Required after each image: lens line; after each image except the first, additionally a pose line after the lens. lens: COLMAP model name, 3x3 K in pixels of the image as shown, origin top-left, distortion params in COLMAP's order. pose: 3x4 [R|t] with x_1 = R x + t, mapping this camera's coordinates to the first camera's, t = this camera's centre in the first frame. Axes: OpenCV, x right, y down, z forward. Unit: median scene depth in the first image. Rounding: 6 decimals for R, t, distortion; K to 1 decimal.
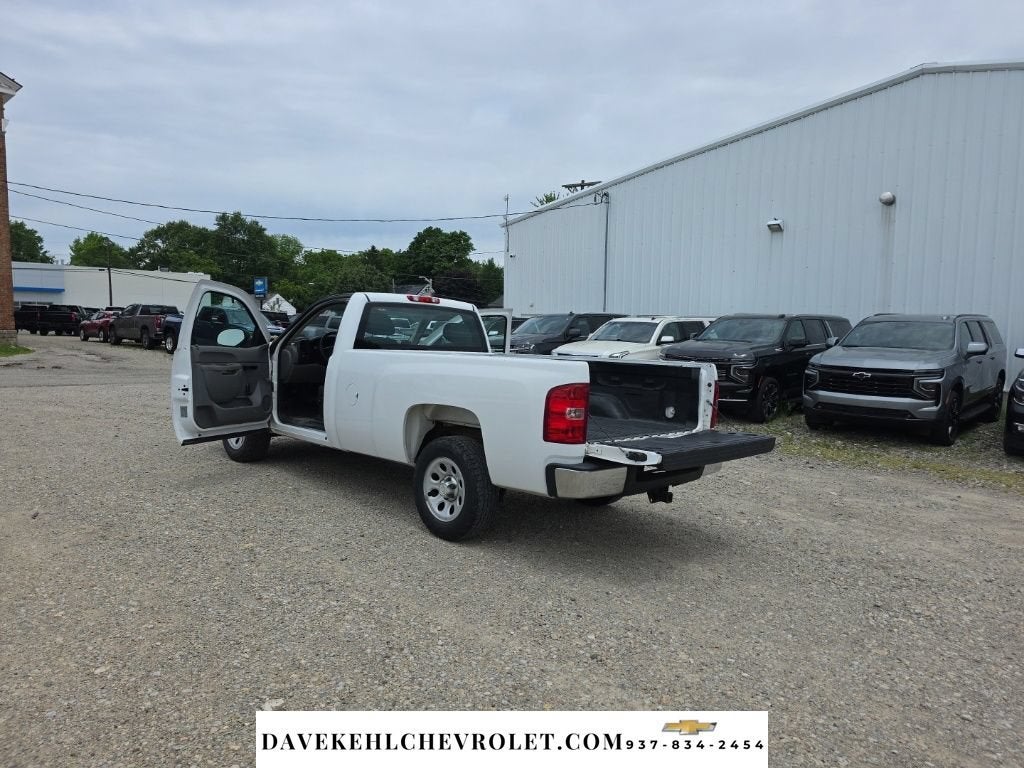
lens RADIAL K [[684.3, 0, 522.2], [0, 684.3, 388.7], [0, 0, 1]] dist [0.054084, -0.047344]
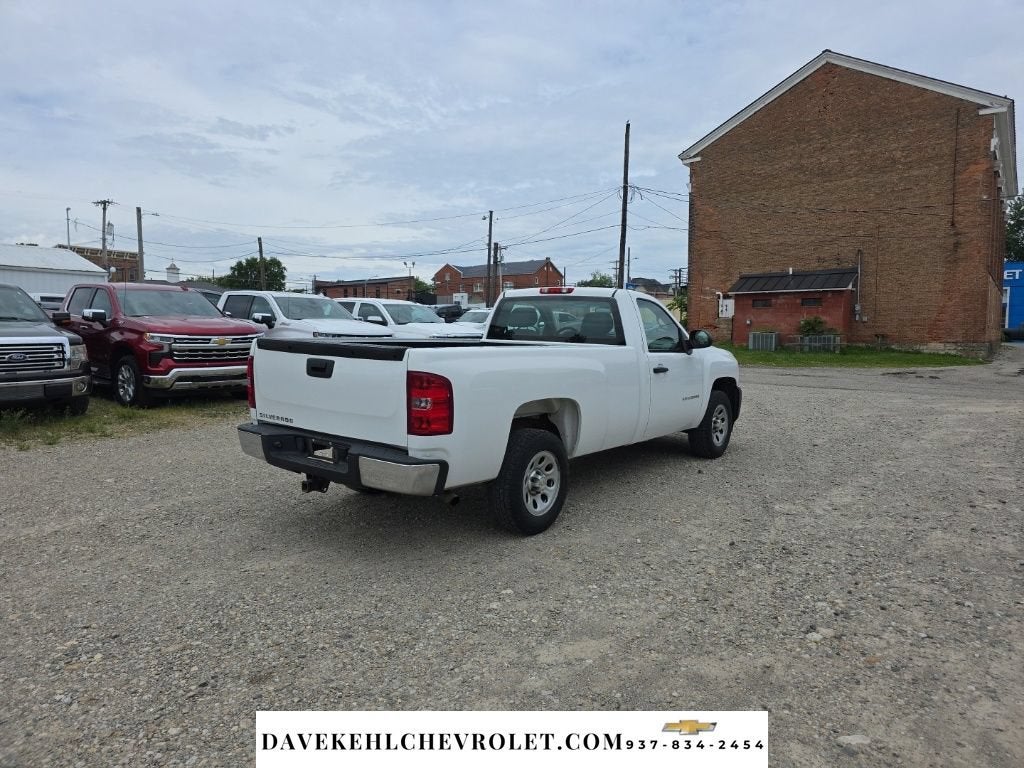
lens RADIAL K [[684.3, 0, 521.7], [0, 684.3, 386.9], [0, 0, 1]] dist [0.054084, -0.047344]
pose [[0.113438, 0.055696, -0.991983, 0.589406], [-0.087617, 0.995098, 0.045851, -0.022351], [0.989674, 0.081714, 0.117762, 0.590070]]
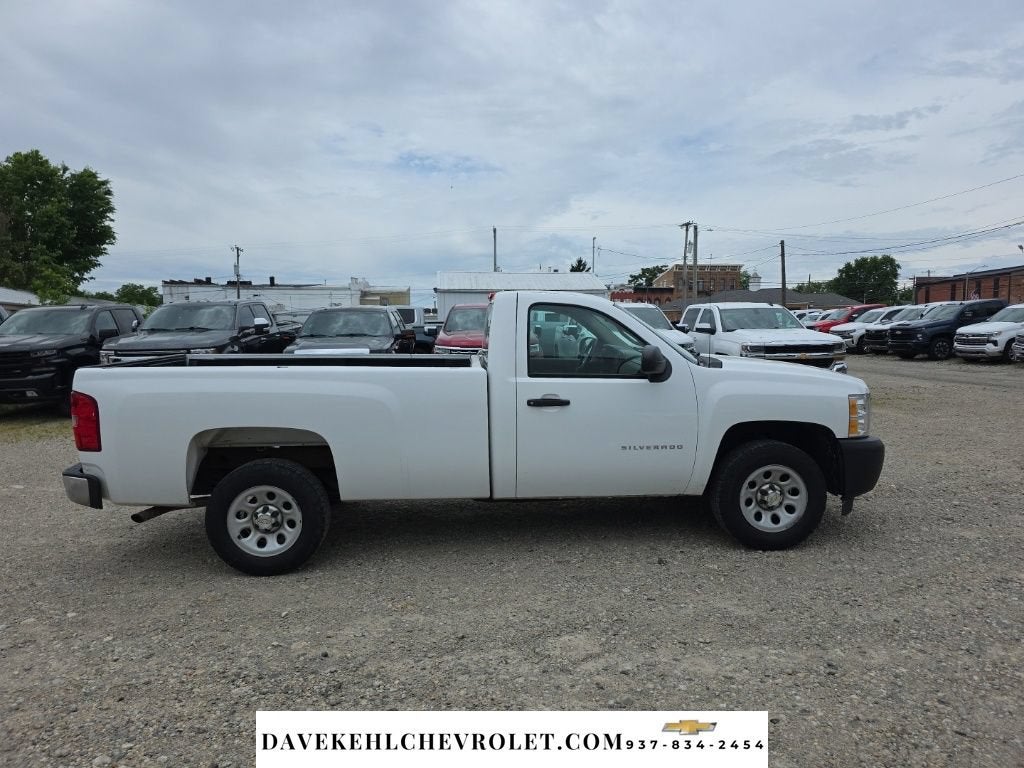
lens RADIAL K [[684.3, 0, 513.1], [0, 684.3, 404.6], [0, 0, 1]] dist [0.054084, -0.047344]
pose [[-0.670901, 0.052733, -0.739670, 0.307200], [-0.073481, 0.987832, 0.137074, -0.081492], [0.737897, 0.146315, -0.658862, 1.094628]]
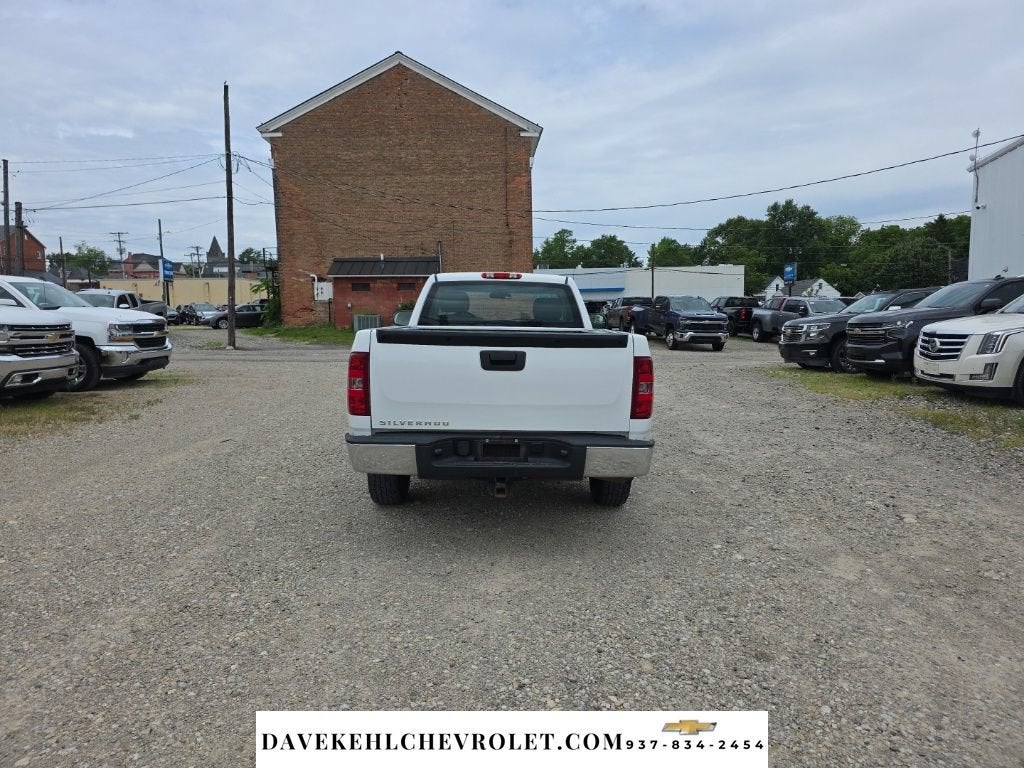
lens RADIAL K [[684.3, 0, 520.7], [0, 684.3, 389.1], [0, 0, 1]] dist [0.054084, -0.047344]
pose [[0.713231, 0.046136, -0.699409, 0.411896], [-0.033537, 0.998935, 0.031695, 0.002662], [0.700126, 0.000850, 0.714019, 0.209171]]
